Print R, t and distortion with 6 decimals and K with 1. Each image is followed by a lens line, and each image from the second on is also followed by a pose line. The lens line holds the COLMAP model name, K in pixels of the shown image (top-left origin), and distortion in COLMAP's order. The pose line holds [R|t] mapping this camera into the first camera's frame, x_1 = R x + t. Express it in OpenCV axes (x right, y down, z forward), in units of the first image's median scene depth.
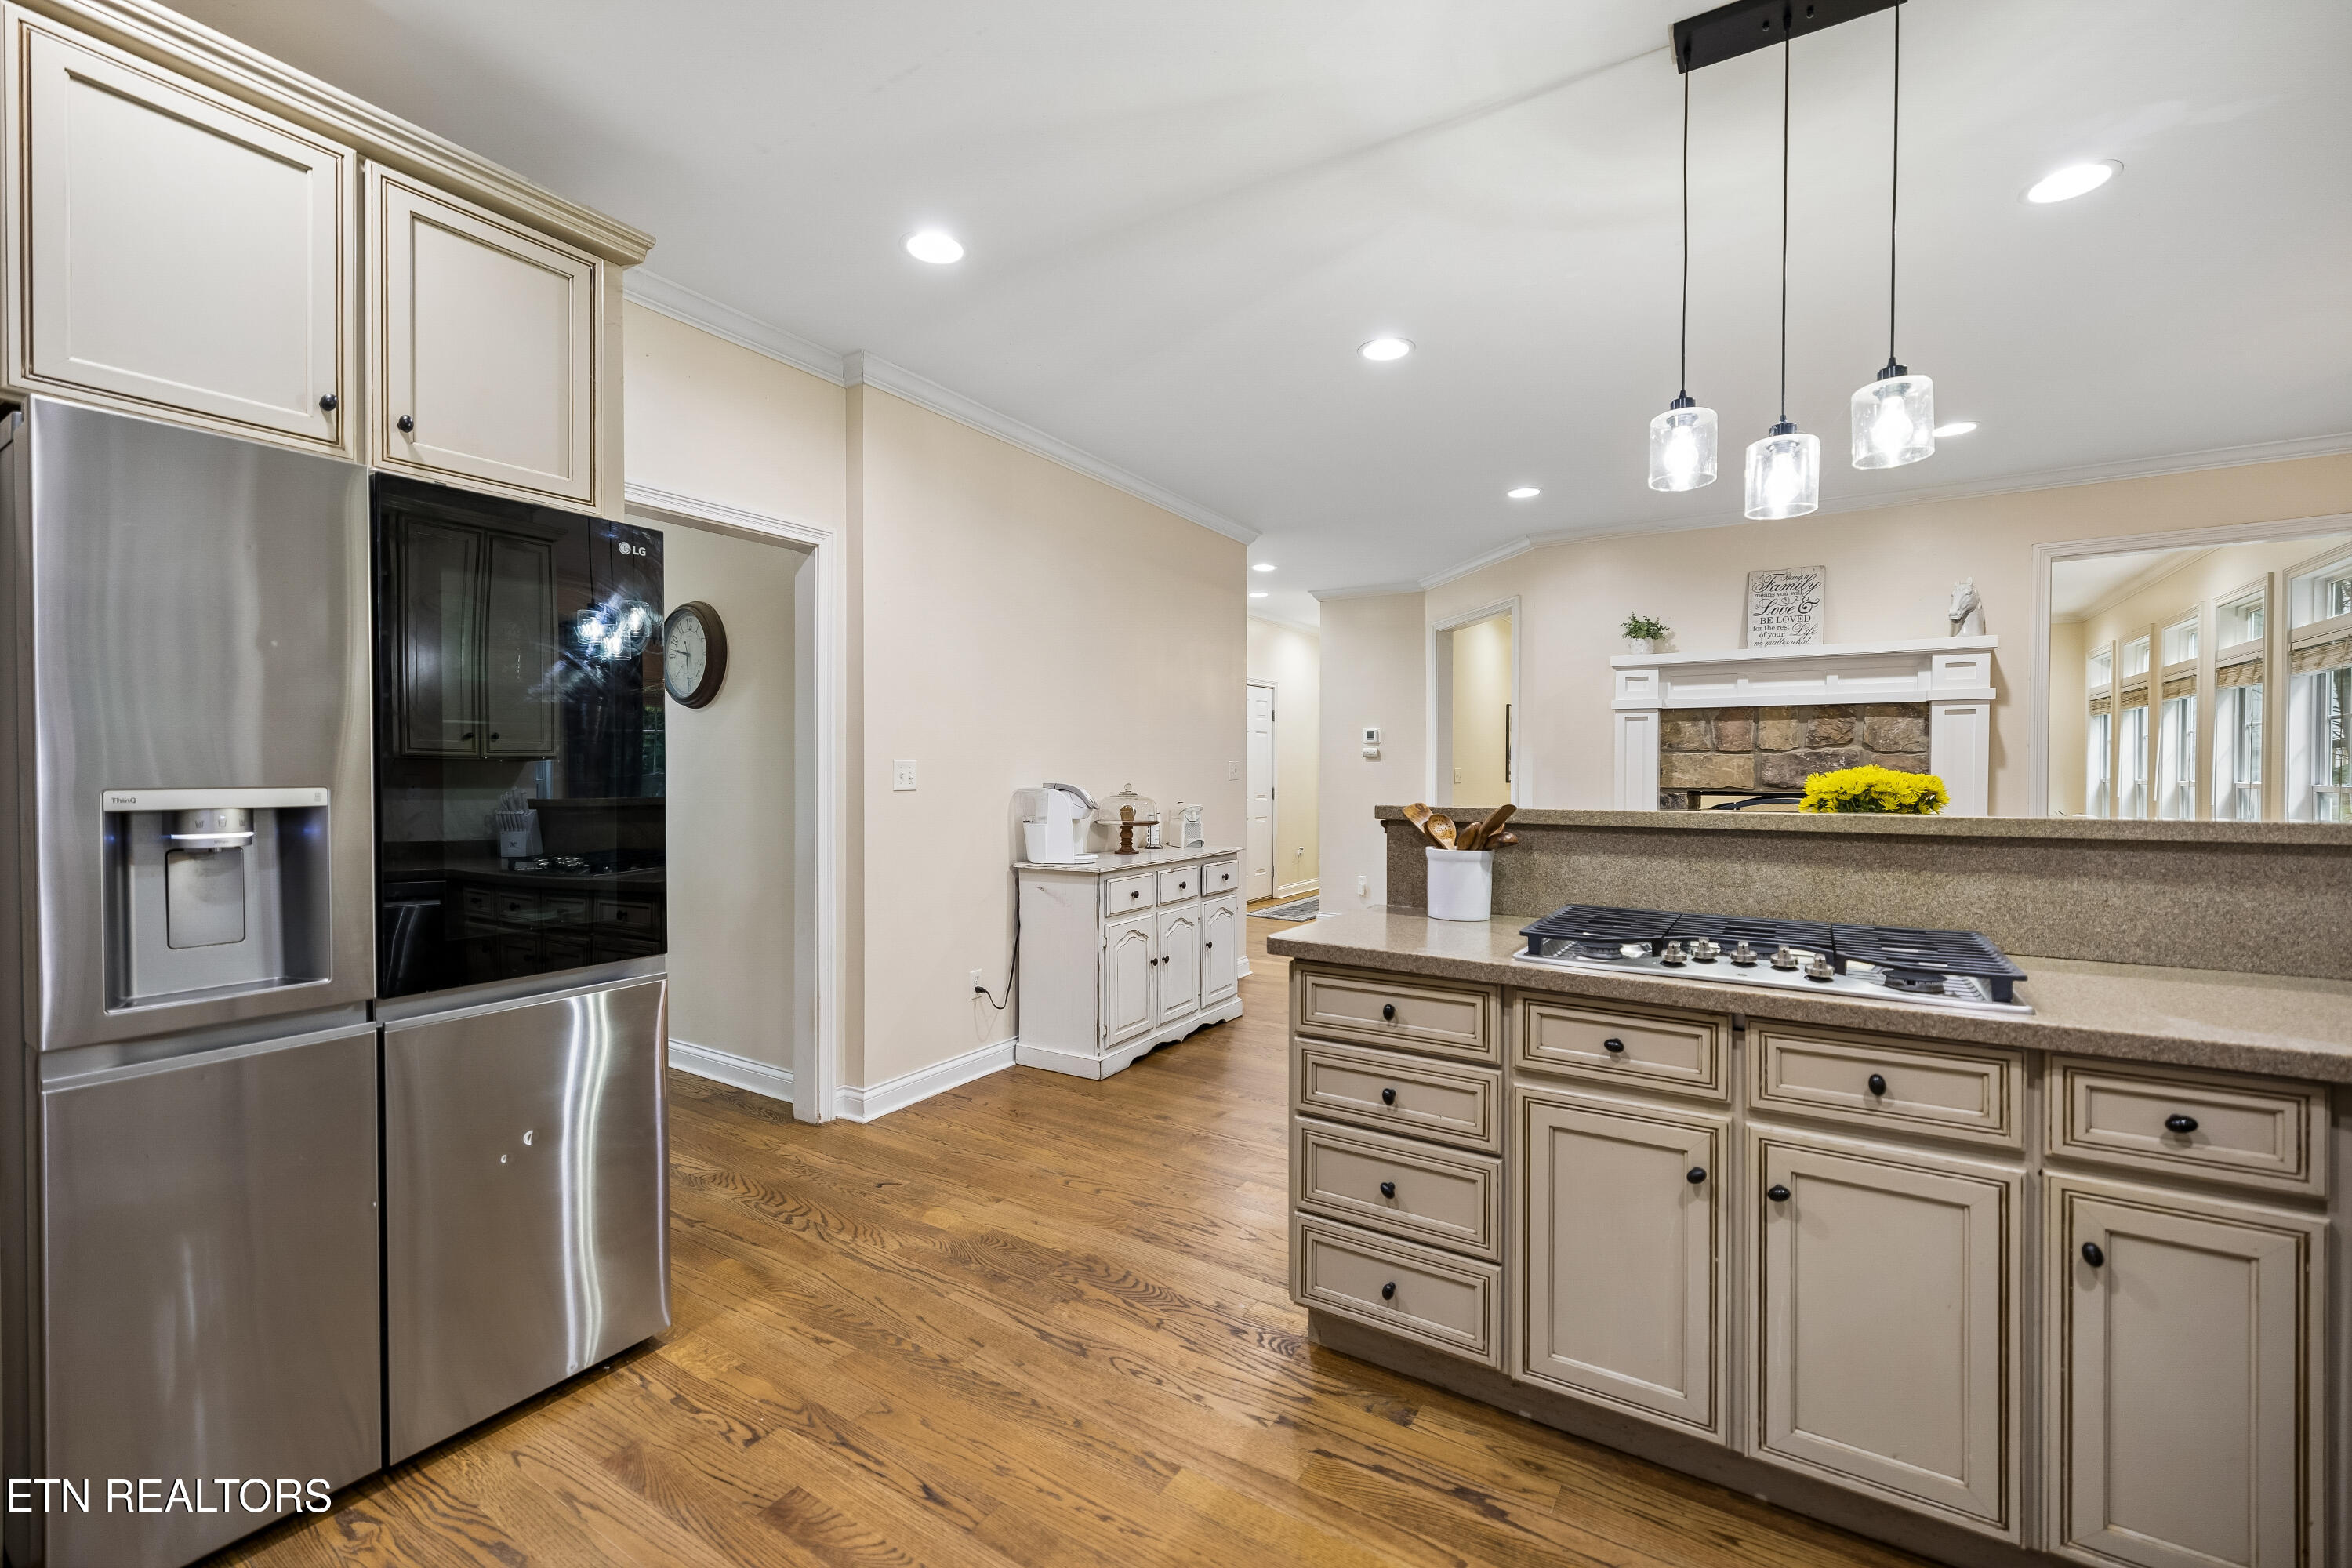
lens RADIAL K [[976.2, 0, 1184.0], [0, 976.2, 781.7], [0, 0, 1]] dist [-0.000265, -0.000151]
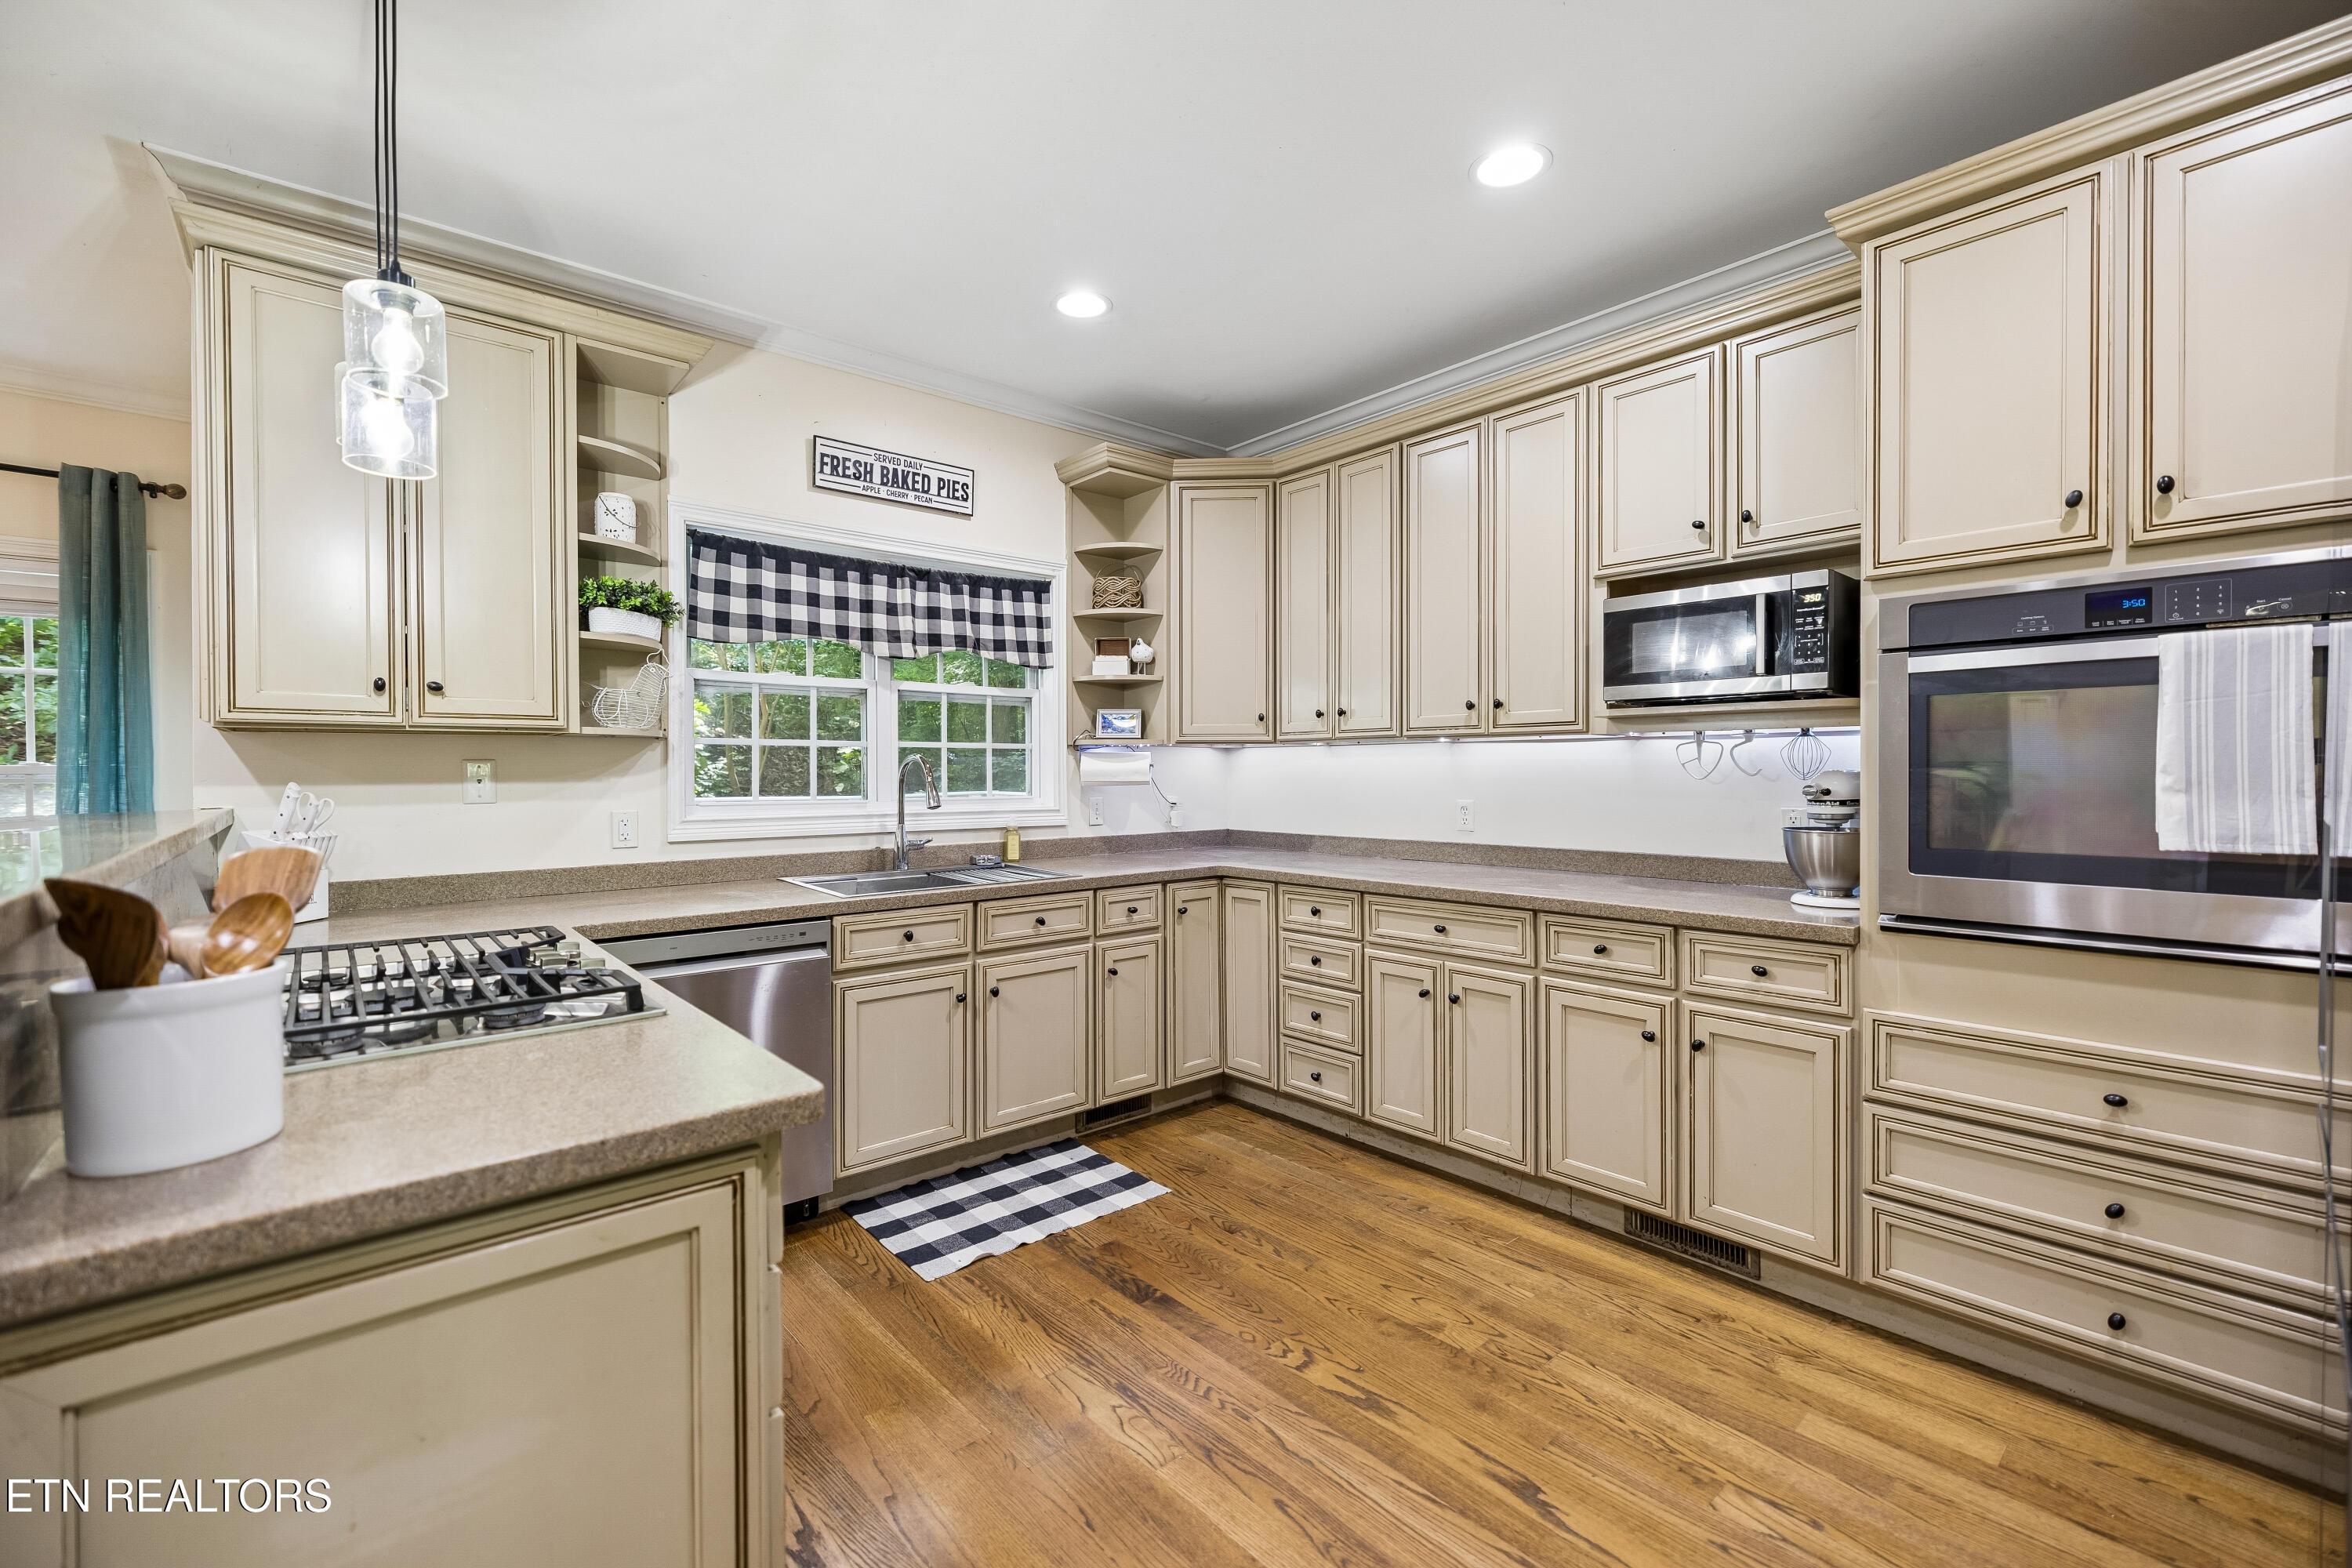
lens RADIAL K [[976.2, 0, 1167.9], [0, 976.2, 772.9], [0, 0, 1]] dist [-0.000265, -0.000151]
pose [[-0.959156, 0.001493, 0.282875, -0.225467], [0.006546, 0.999835, 0.016918, -0.020272], [-0.282803, 0.018078, -0.959008, 1.366006]]
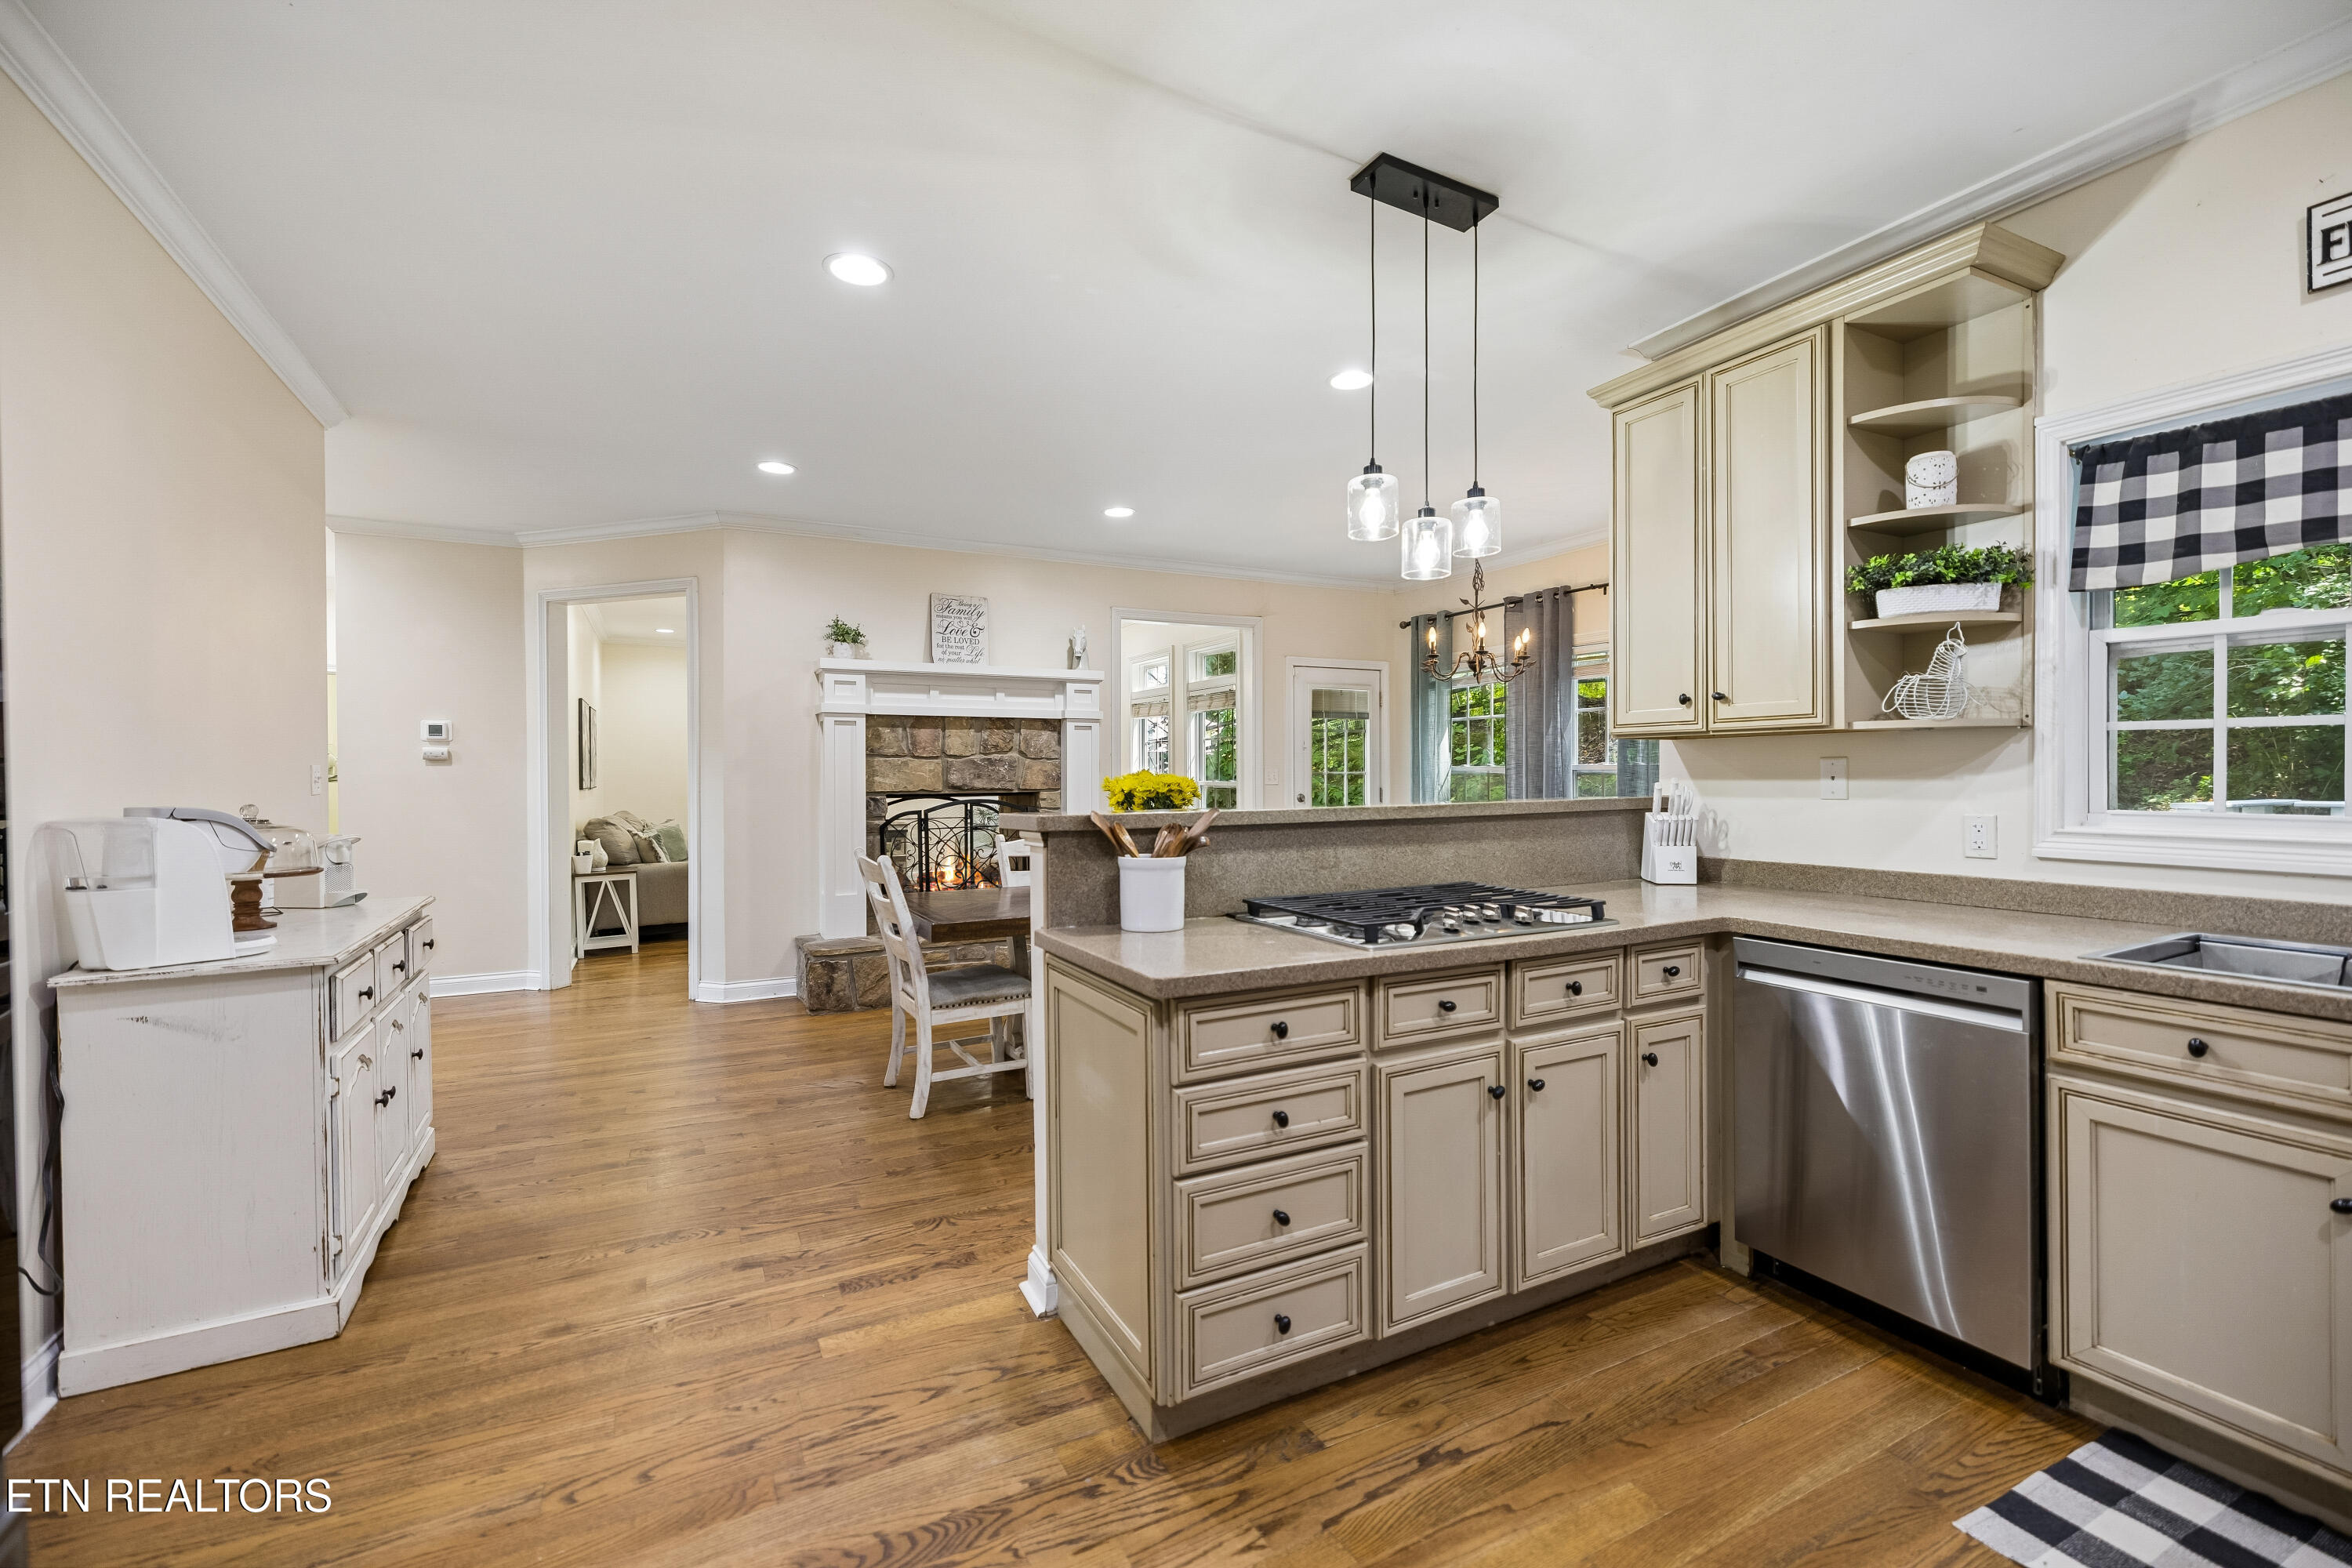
lens RADIAL K [[976.2, 0, 1172.1], [0, 976.2, 782.0], [0, 0, 1]] dist [-0.000265, -0.000151]
pose [[0.499874, -0.012500, 0.866008, -0.584089], [0.016384, 0.999853, 0.004975, -0.009725], [-0.865943, 0.011702, 0.500006, 0.543961]]
